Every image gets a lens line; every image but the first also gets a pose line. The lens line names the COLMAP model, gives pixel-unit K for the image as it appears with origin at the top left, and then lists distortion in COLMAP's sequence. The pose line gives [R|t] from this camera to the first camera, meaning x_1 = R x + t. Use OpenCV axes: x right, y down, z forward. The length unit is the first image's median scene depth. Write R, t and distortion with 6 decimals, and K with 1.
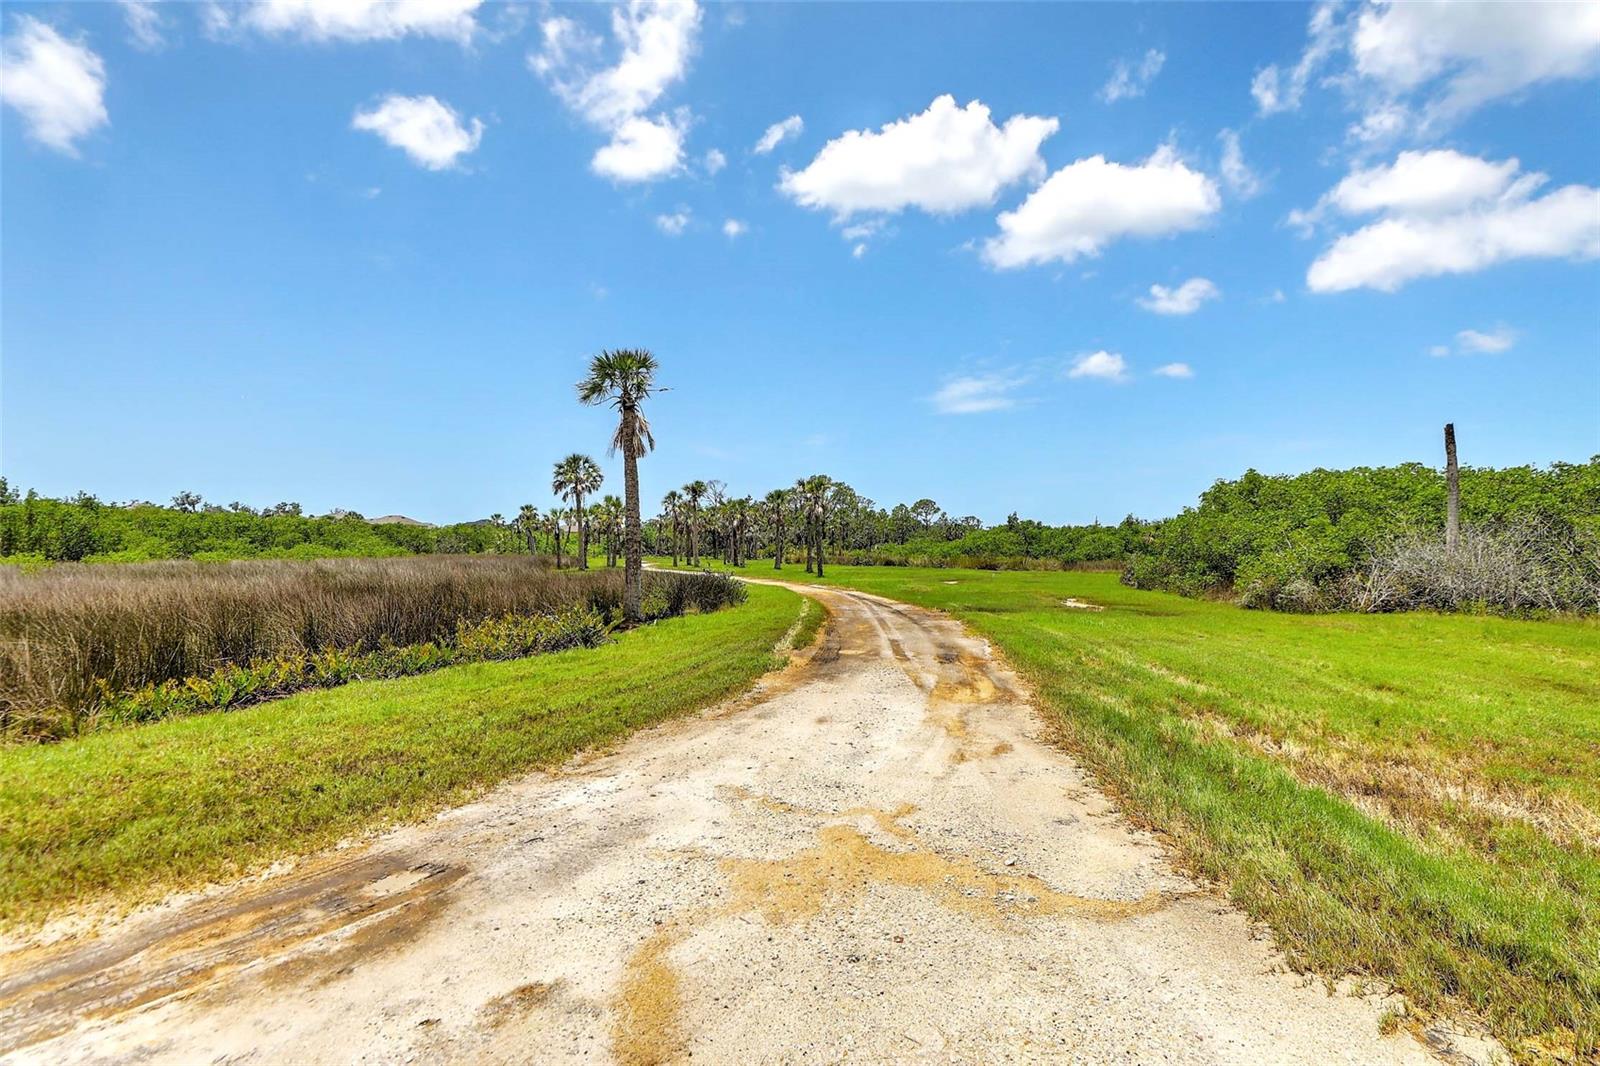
lens RADIAL K [[778.9, 0, 800.8], [0, 778.9, 535.6], [0, 0, 1]] dist [-0.016851, 0.004049]
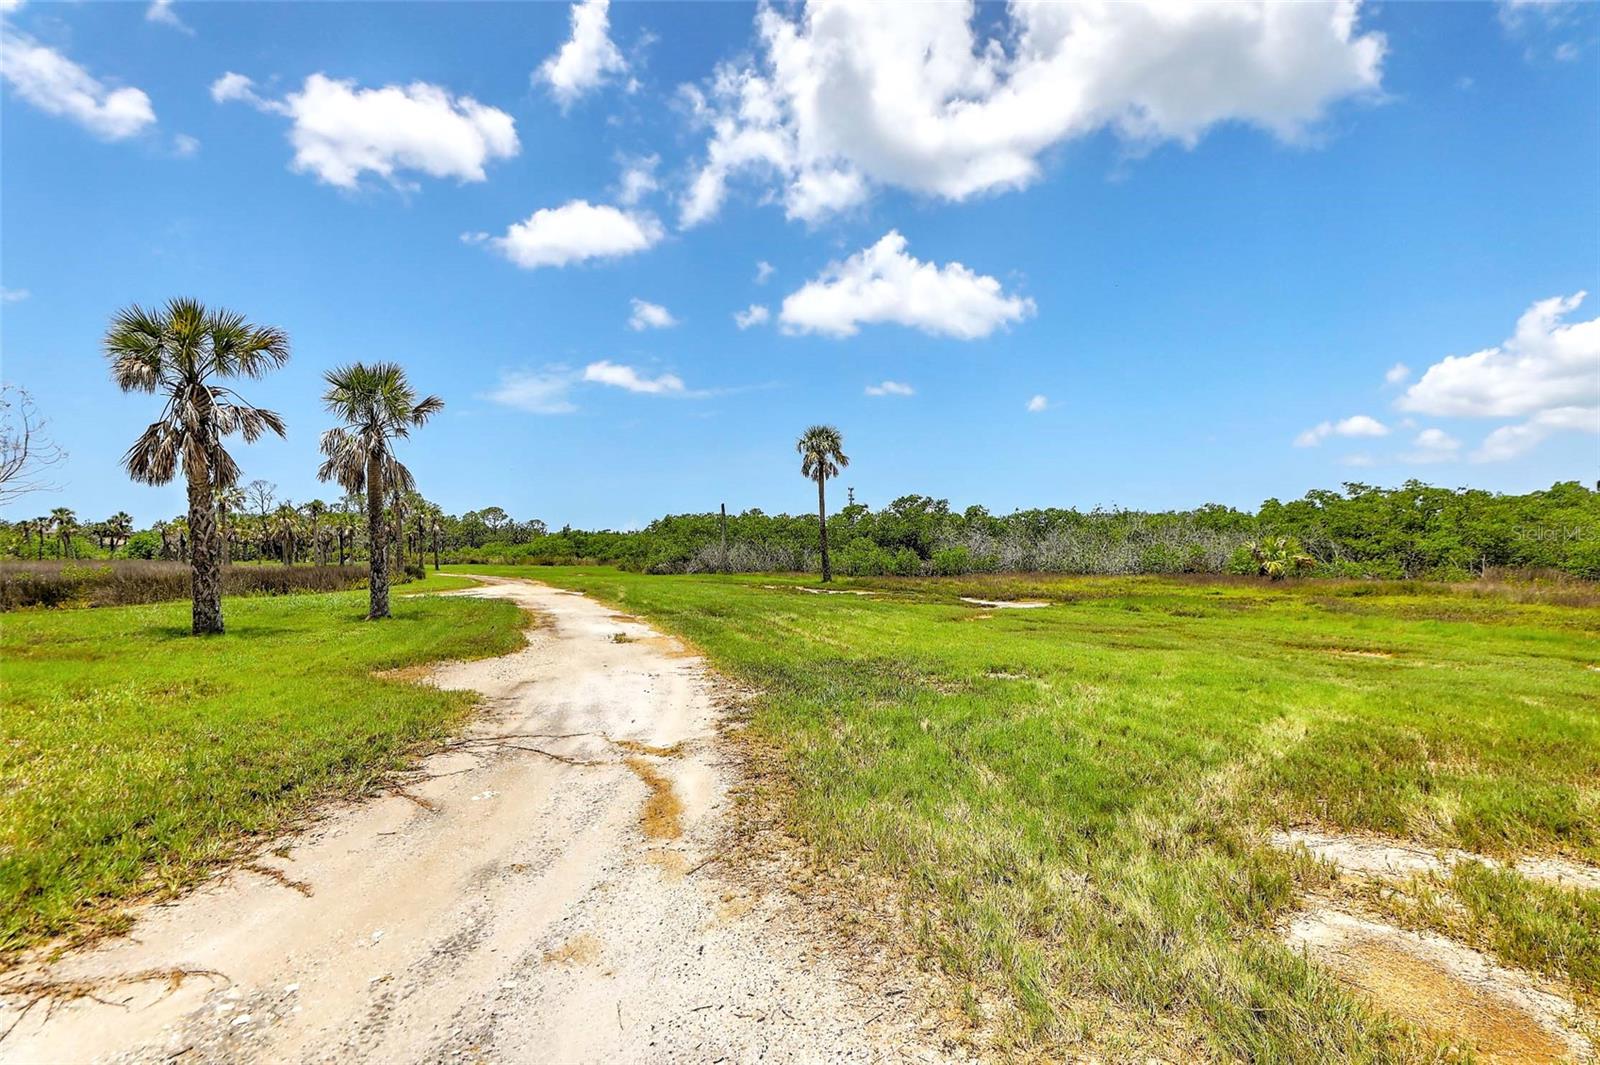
lens RADIAL K [[778.9, 0, 801.2], [0, 778.9, 535.1], [0, 0, 1]] dist [-0.016851, 0.004049]
pose [[0.855724, 0.003302, 0.517422, -0.078654], [-0.002370, 0.999994, -0.002462, -0.007882], [-0.517427, 0.000880, 0.855727, -0.366299]]
